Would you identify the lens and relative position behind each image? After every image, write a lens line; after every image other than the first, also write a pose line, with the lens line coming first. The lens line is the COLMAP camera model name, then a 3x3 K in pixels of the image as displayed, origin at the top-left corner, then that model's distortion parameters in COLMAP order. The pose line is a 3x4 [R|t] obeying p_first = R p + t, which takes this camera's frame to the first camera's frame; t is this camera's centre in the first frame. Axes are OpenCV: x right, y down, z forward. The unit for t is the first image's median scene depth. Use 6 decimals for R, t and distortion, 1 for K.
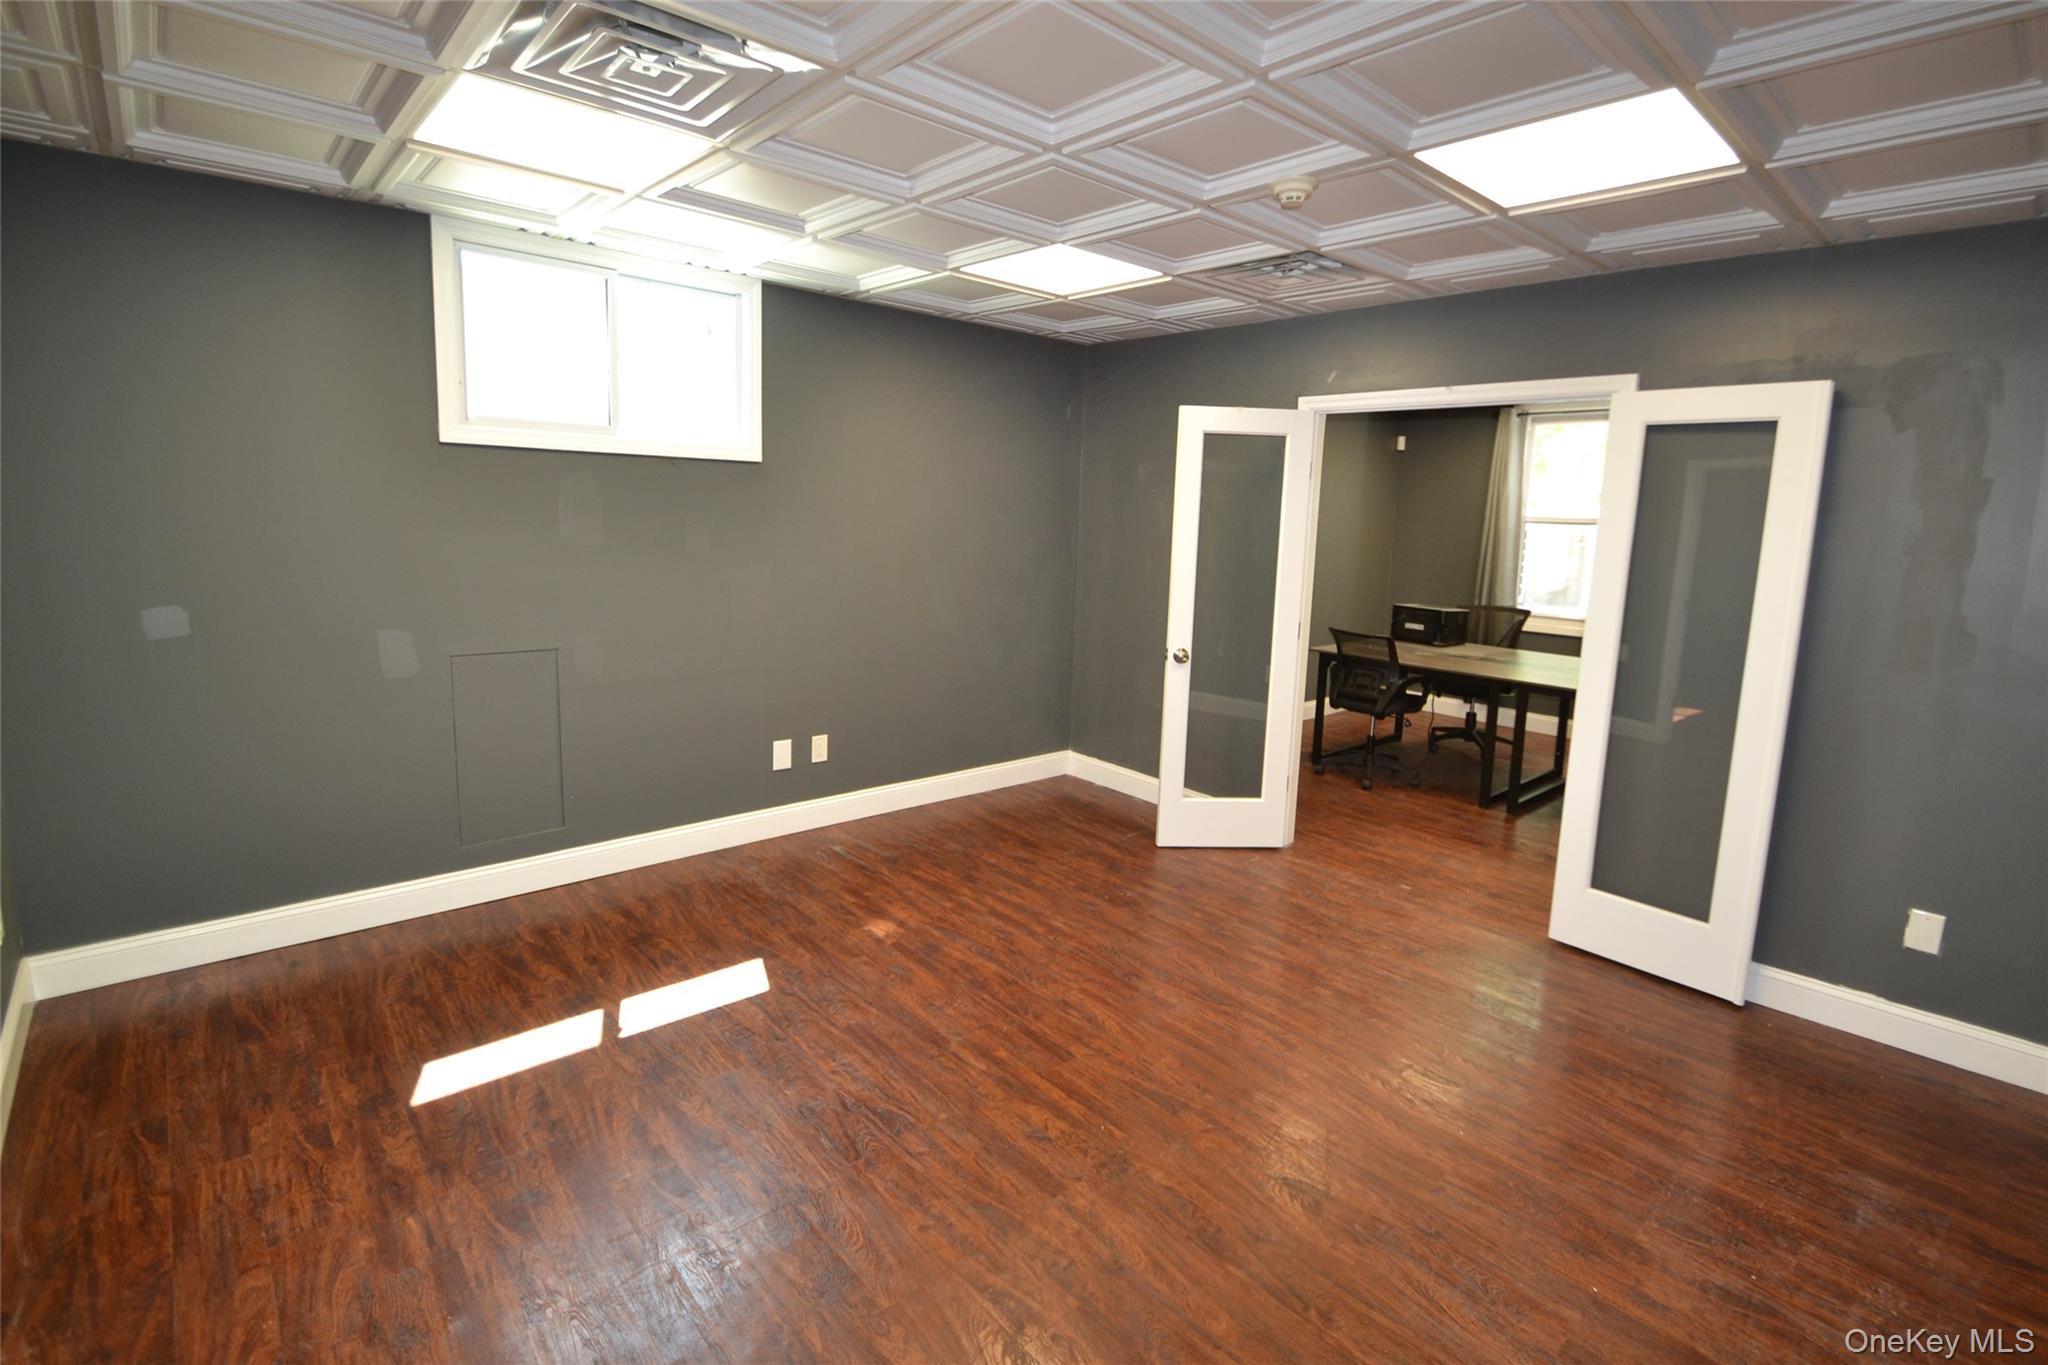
lens RADIAL K [[949.2, 0, 1015.8], [0, 949.2, 640.6], [0, 0, 1]] dist [0.000981, -0.015174]
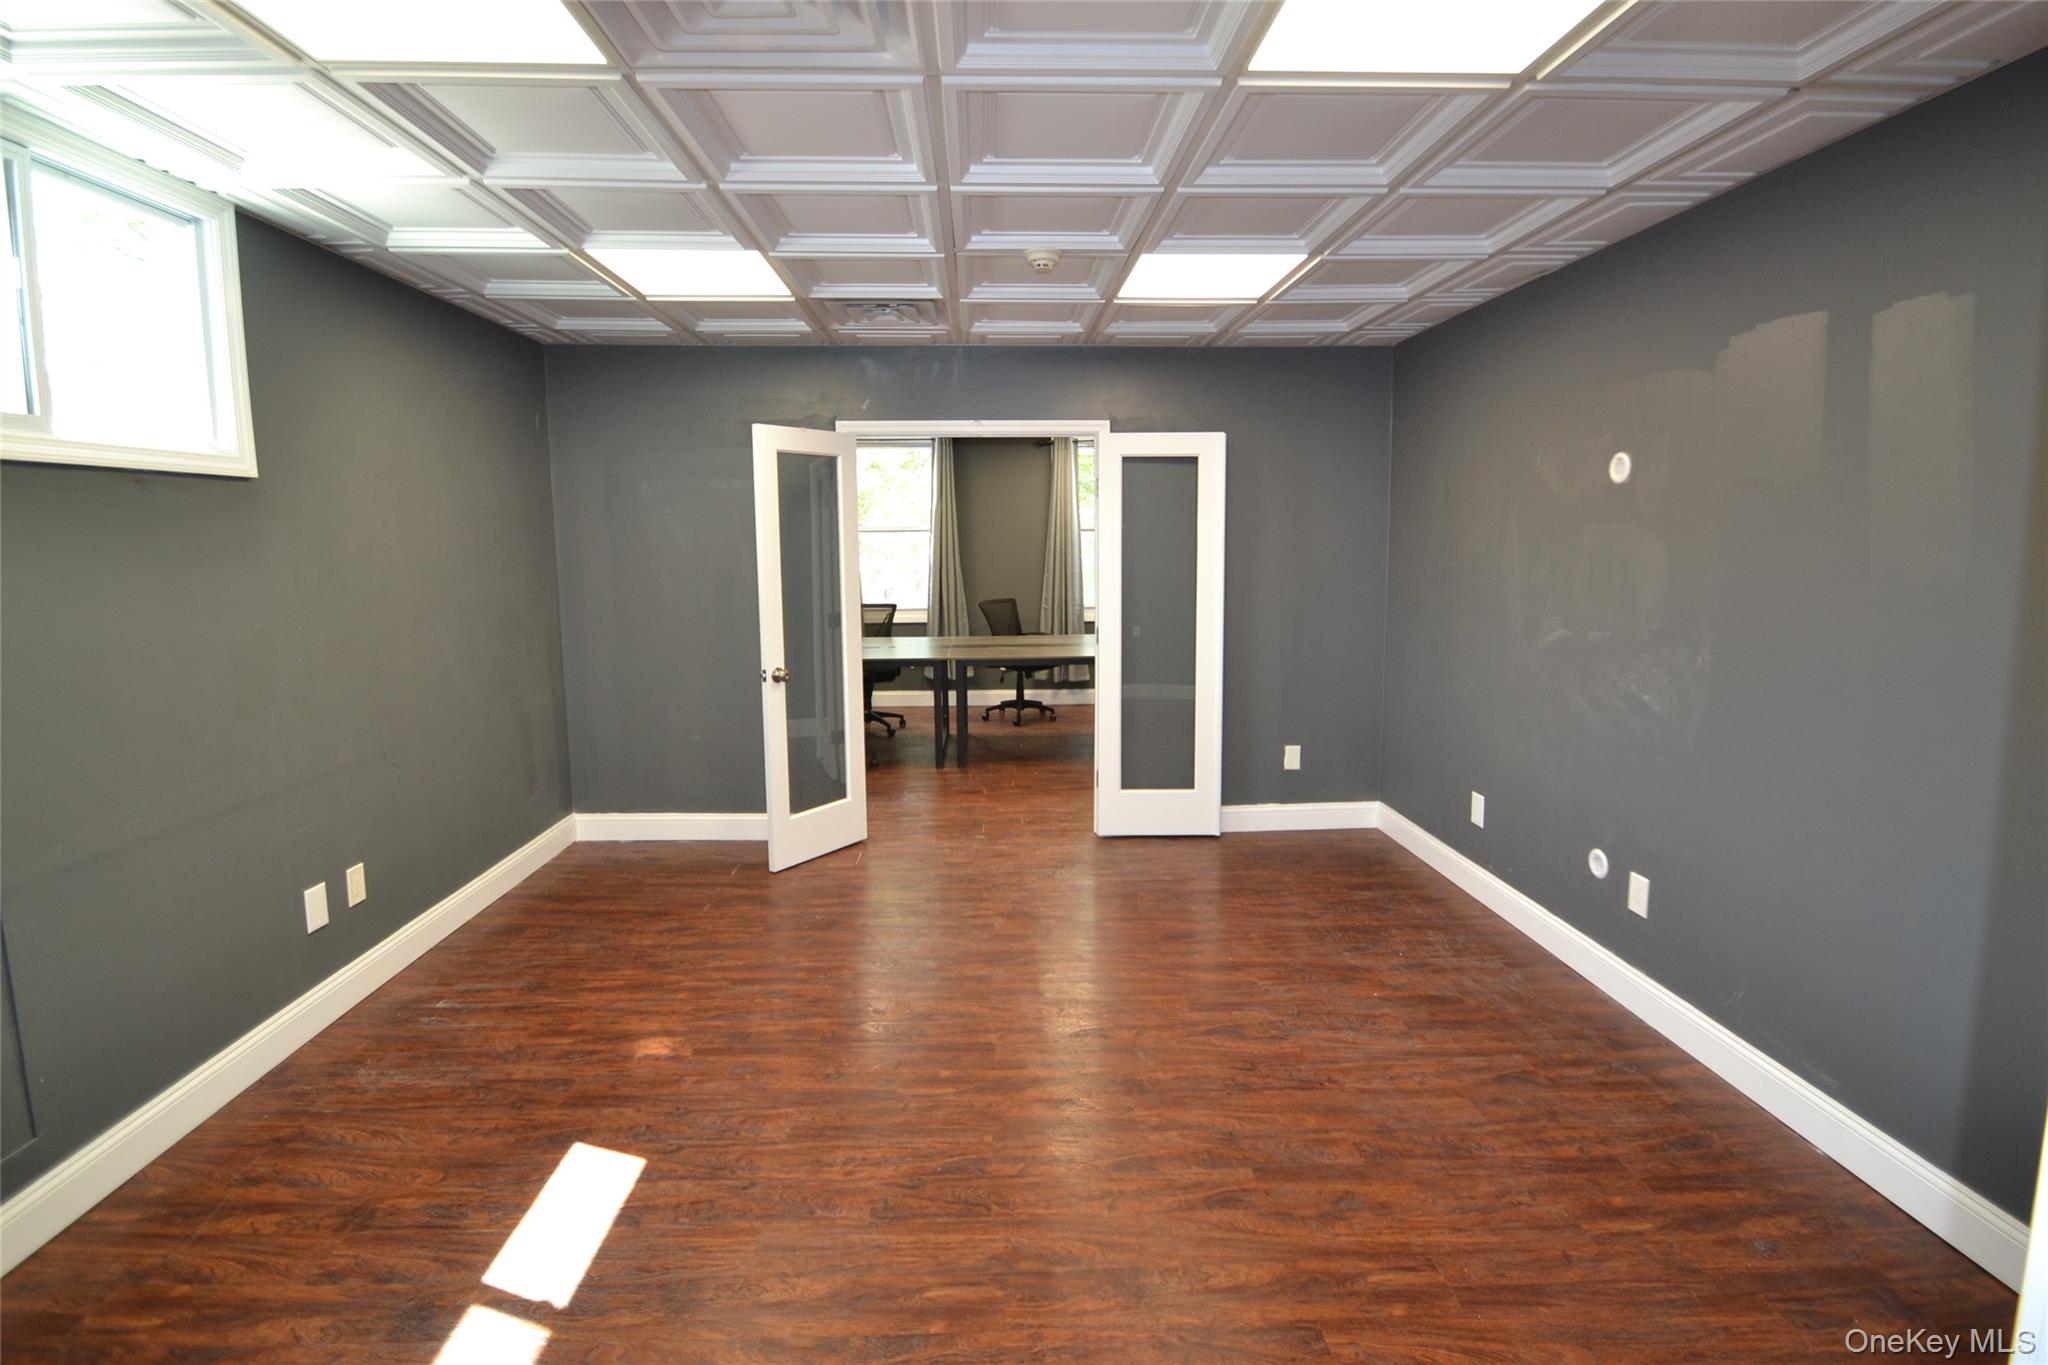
lens RADIAL K [[949.2, 0, 1015.8], [0, 949.2, 640.6], [0, 0, 1]] dist [0.000981, -0.015174]
pose [[0.632269, -0.122718, 0.764968, -0.540504], [0.135991, 0.989625, 0.046357, -0.040604], [-0.762720, 0.074719, 0.642398, 0.215898]]
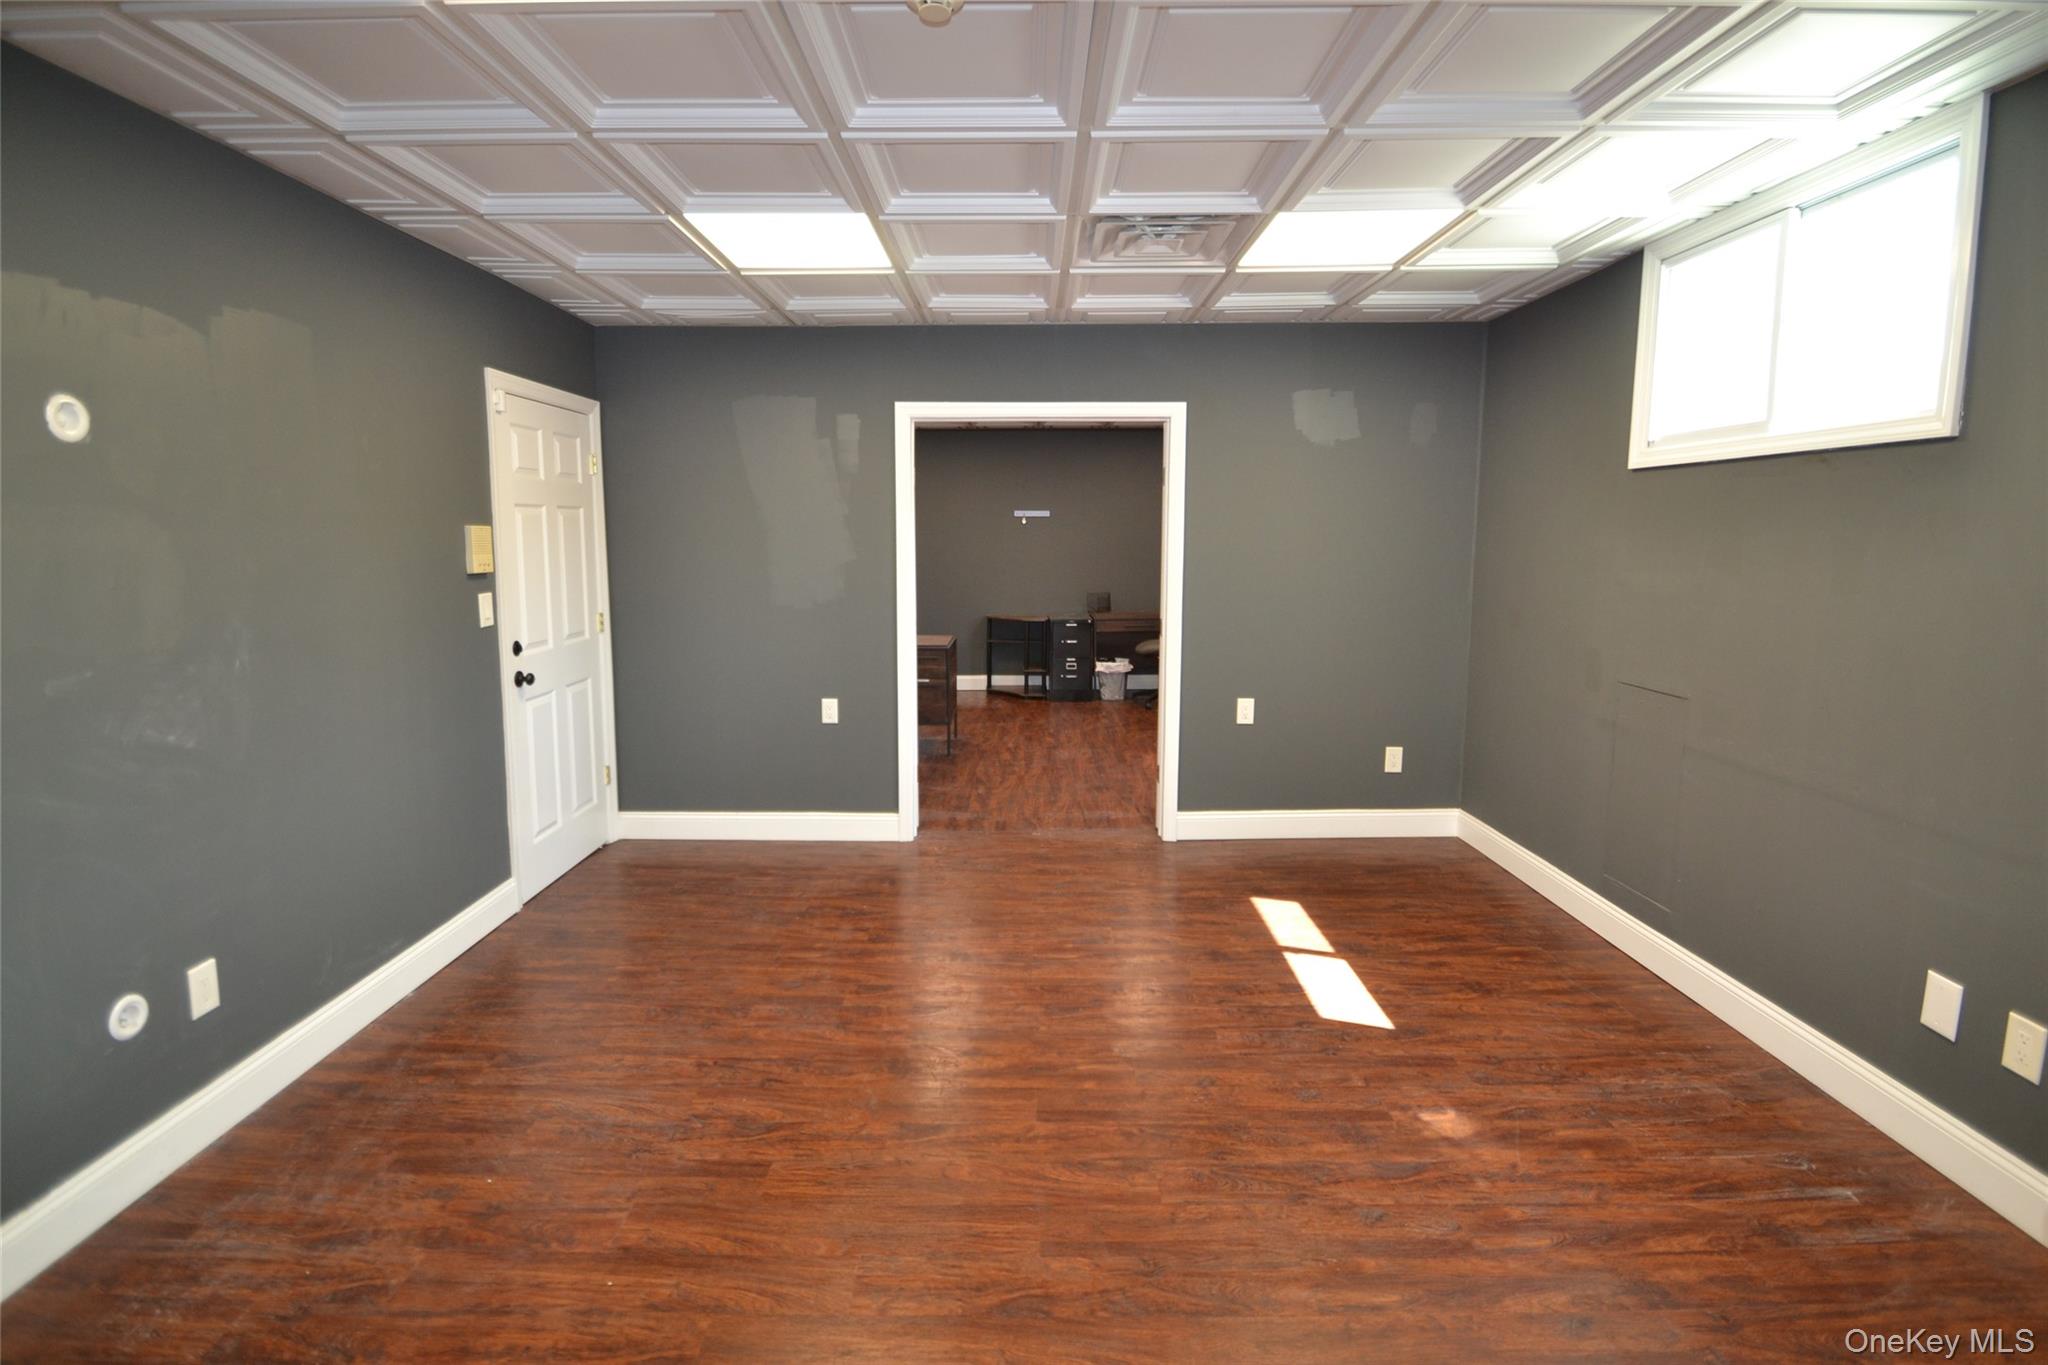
lens RADIAL K [[949.2, 0, 1015.8], [0, 949.2, 640.6], [0, 0, 1]] dist [0.000981, -0.015174]
pose [[-0.667988, 0.049496, -0.742524, 0.571090], [-0.124468, 0.976299, 0.177053, -0.123744], [0.733689, 0.210690, -0.645995, 1.171201]]
